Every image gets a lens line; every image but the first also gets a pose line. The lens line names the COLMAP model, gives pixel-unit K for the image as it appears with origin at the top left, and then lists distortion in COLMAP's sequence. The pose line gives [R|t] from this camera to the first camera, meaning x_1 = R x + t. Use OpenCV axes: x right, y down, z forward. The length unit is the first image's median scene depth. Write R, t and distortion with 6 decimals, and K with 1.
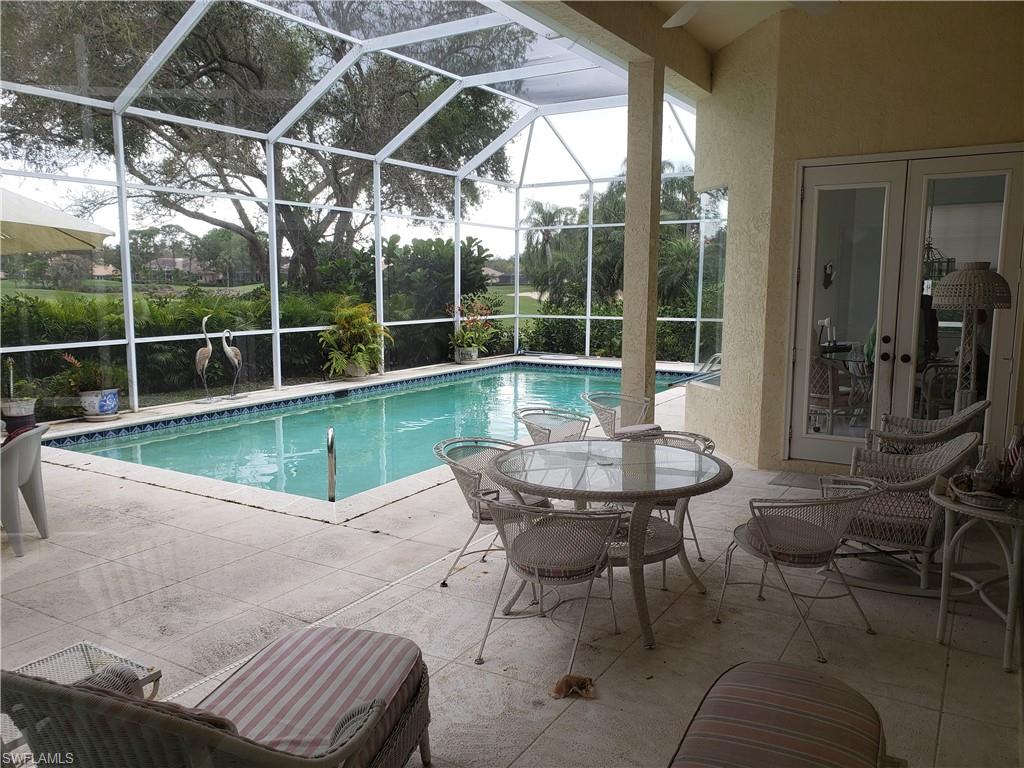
lens RADIAL K [[769.3, 0, 512.0], [0, 769.3, 384.0], [0, 0, 1]] dist [0.001737, 0.000340]
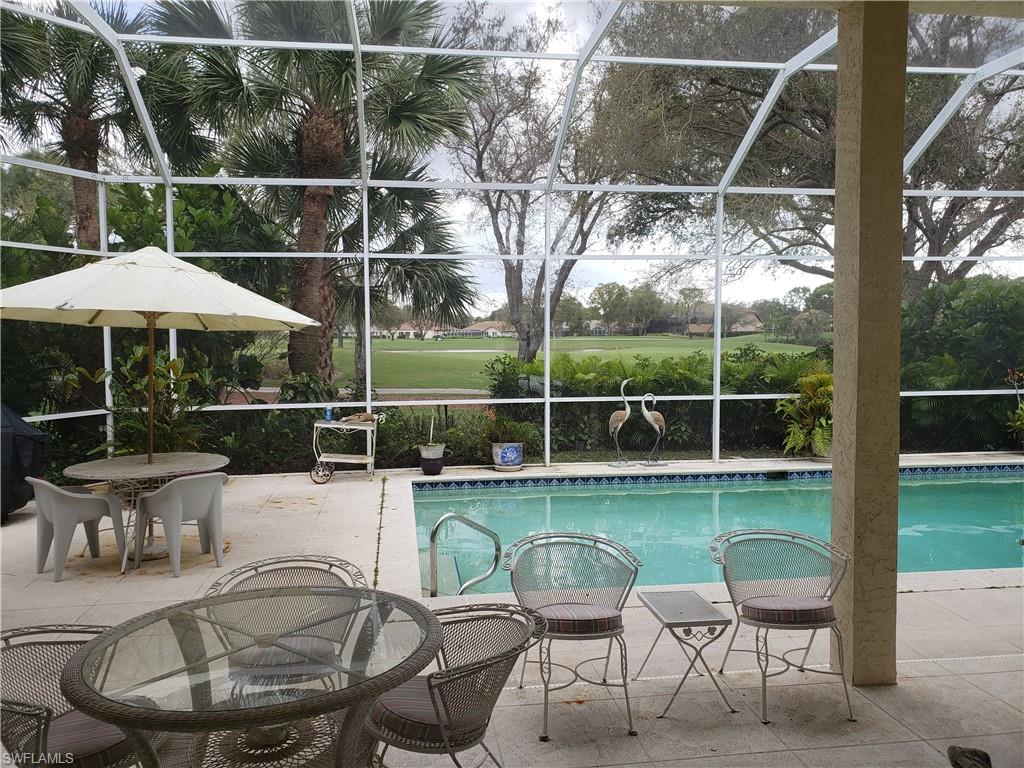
lens RADIAL K [[776.5, 0, 512.0], [0, 776.5, 384.0], [0, 0, 1]] dist [0.045315, -0.000961]
pose [[0.629424, 0.042315, -0.775909, 0.285741], [-0.095091, 0.995206, -0.022864, -0.043673], [0.771222, 0.088173, 0.630430, 0.244148]]
